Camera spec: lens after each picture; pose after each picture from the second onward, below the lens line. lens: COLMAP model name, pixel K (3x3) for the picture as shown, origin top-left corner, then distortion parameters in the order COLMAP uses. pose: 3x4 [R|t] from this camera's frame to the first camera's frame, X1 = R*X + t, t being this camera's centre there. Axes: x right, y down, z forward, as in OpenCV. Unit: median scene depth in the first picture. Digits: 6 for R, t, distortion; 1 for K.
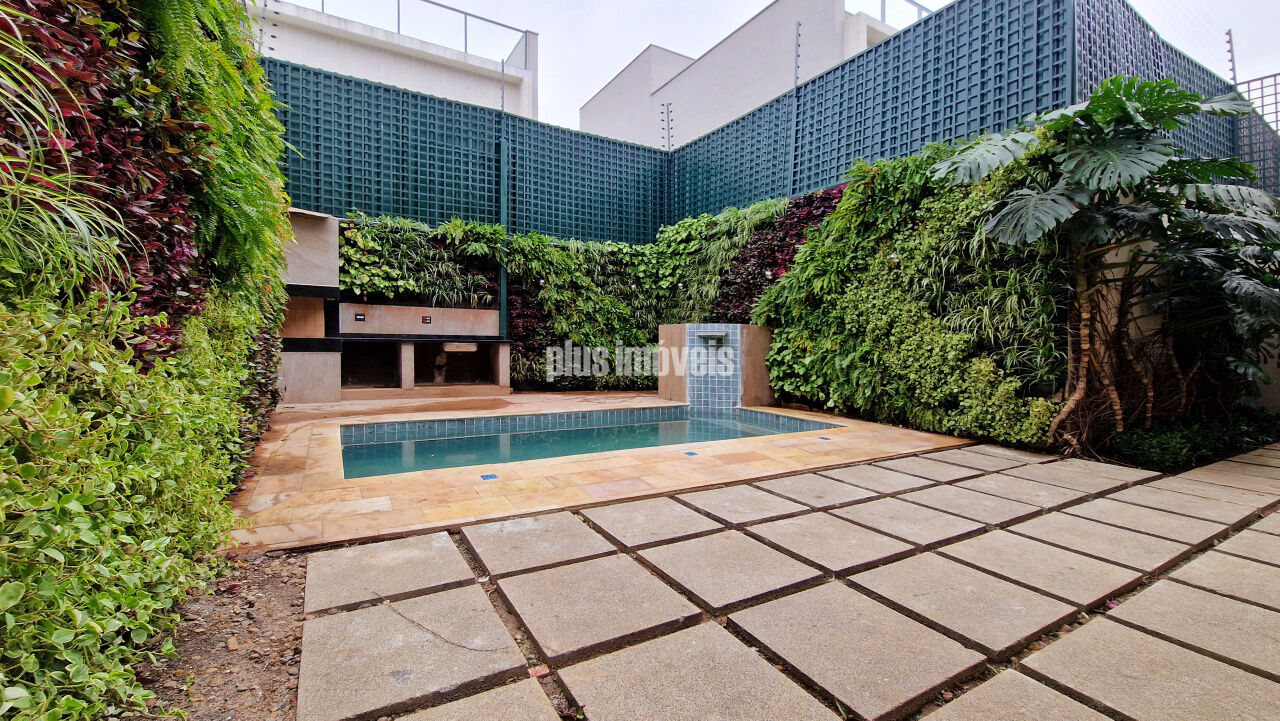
lens RADIAL K [[537.7, 0, 633.5], [0, 537.7, 346.7], [0, 0, 1]] dist [0.001107, 0.001070]
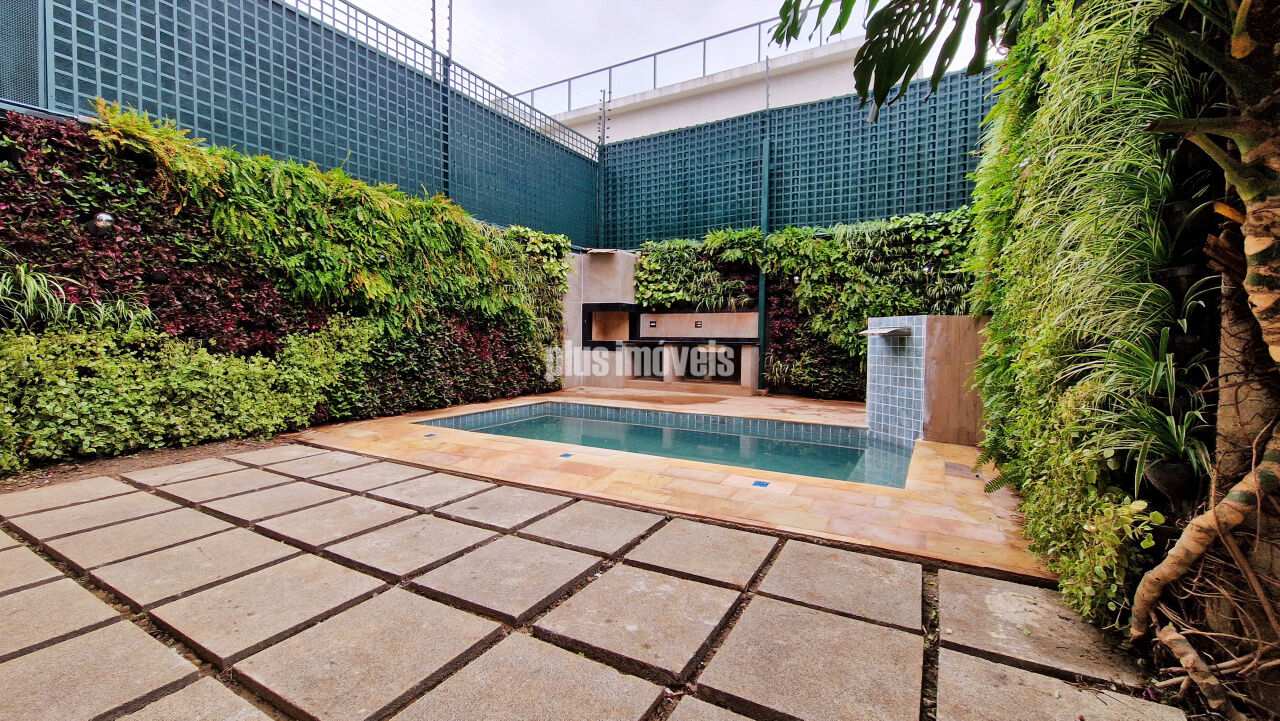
lens RADIAL K [[537.7, 0, 640.8], [0, 537.7, 358.2], [0, 0, 1]] dist [0.001107, 0.001070]
pose [[0.486910, 0.021589, -0.873185, 0.539191], [-0.006832, 0.999758, 0.020909, -0.001386], [0.873425, -0.004215, 0.486940, 0.331995]]
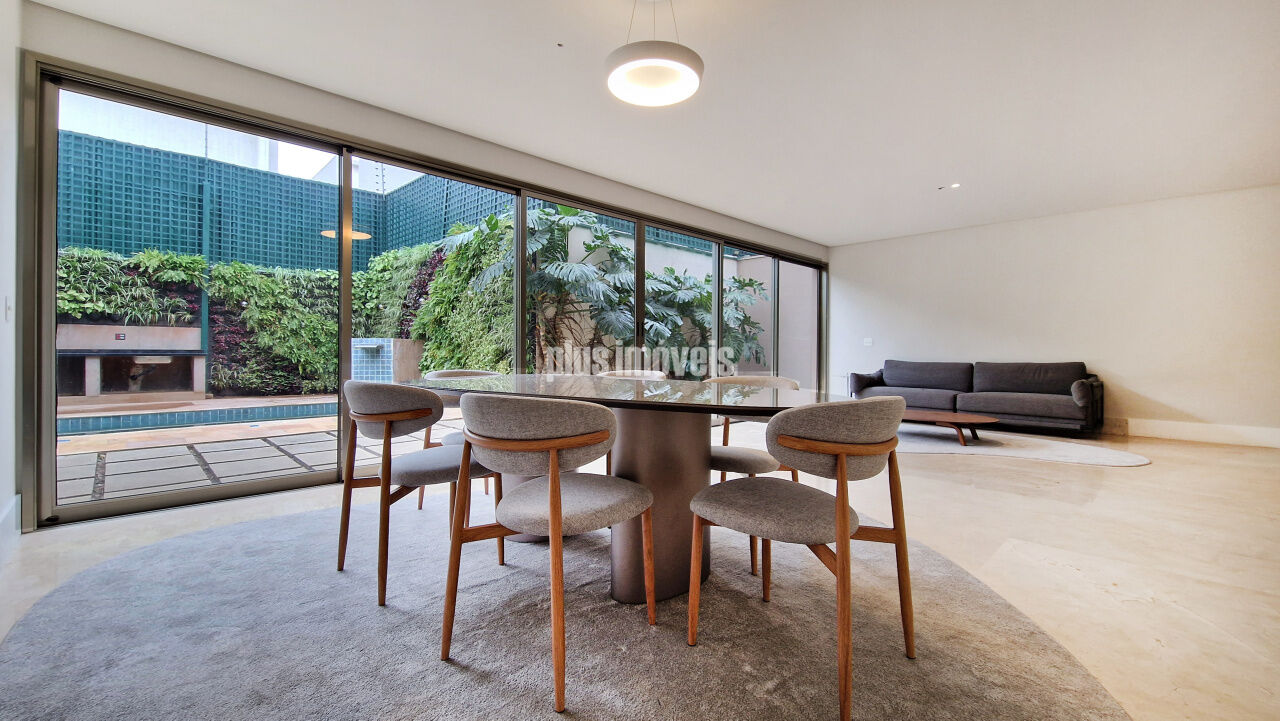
lens RADIAL K [[537.7, 0, 623.4], [0, 537.7, 340.4], [0, 0, 1]] dist [0.001107, 0.001070]
pose [[0.973463, -0.006823, 0.228741, 0.391315], [0.012554, 0.999642, -0.023608, -0.001065], [-0.228498, 0.025853, 0.973201, -0.360443]]
